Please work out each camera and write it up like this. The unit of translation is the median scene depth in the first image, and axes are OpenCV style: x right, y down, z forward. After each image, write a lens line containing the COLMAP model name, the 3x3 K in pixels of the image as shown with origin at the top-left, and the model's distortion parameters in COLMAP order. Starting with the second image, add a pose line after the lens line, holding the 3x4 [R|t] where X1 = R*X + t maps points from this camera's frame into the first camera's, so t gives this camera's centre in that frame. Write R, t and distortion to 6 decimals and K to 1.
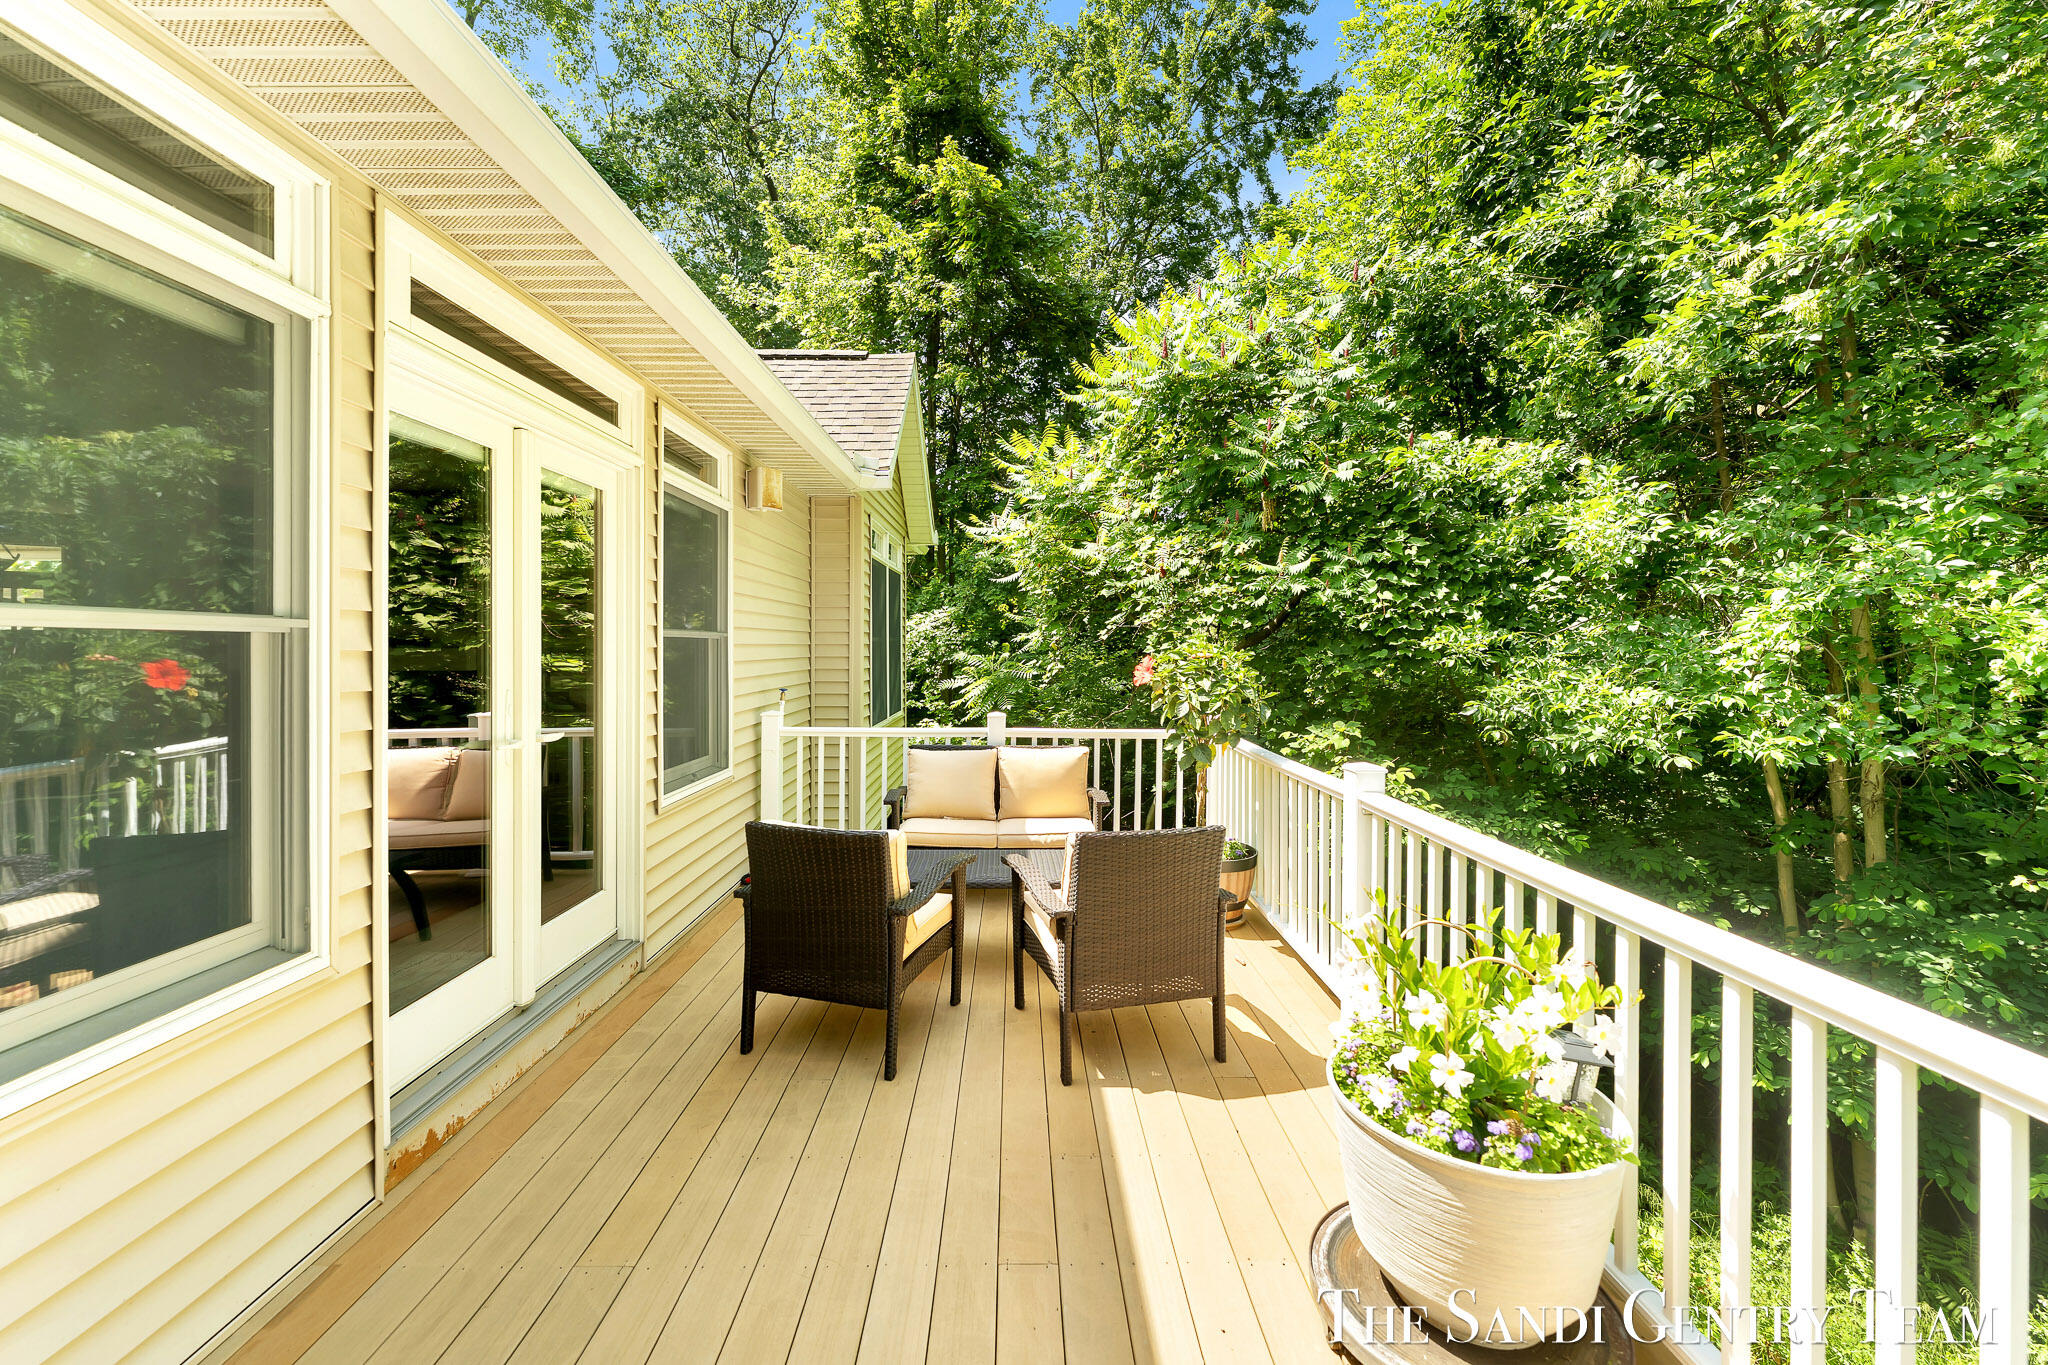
lens RADIAL K [[825.9, 0, 1016.2], [0, 825.9, 658.0], [0, 0, 1]] dist [-0.002411, -0.000093]
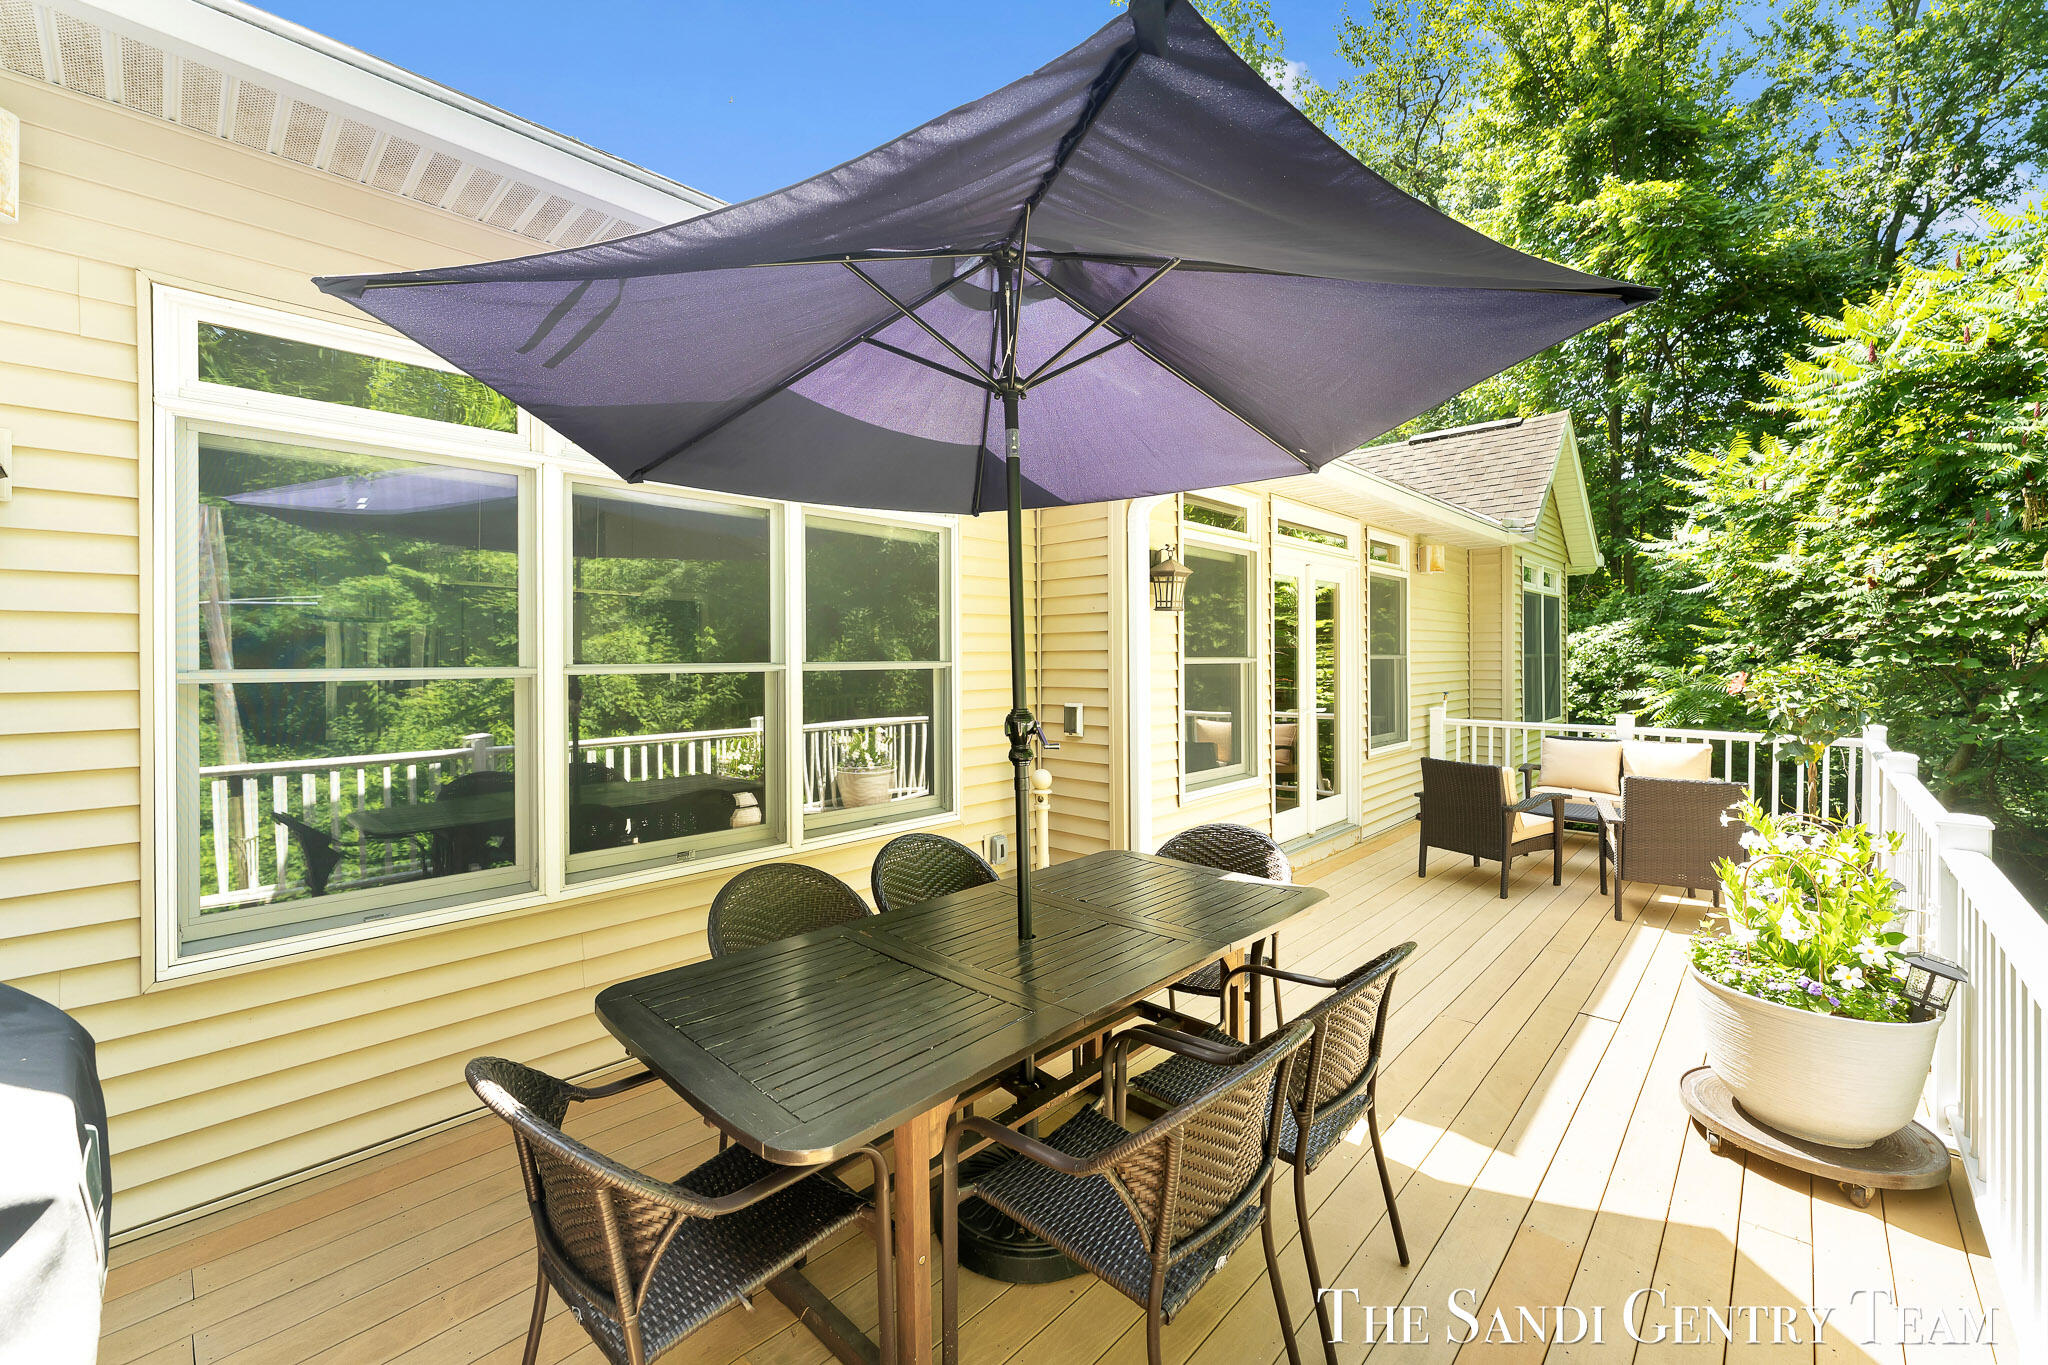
lens RADIAL K [[825.9, 0, 1016.2], [0, 825.9, 658.0], [0, 0, 1]] dist [-0.002411, -0.000093]
pose [[0.721542, -0.006287, -0.692342, 0.118119], [-0.000824, 0.999950, -0.009939, -0.005680], [0.692370, 0.007742, 0.721501, -0.378917]]
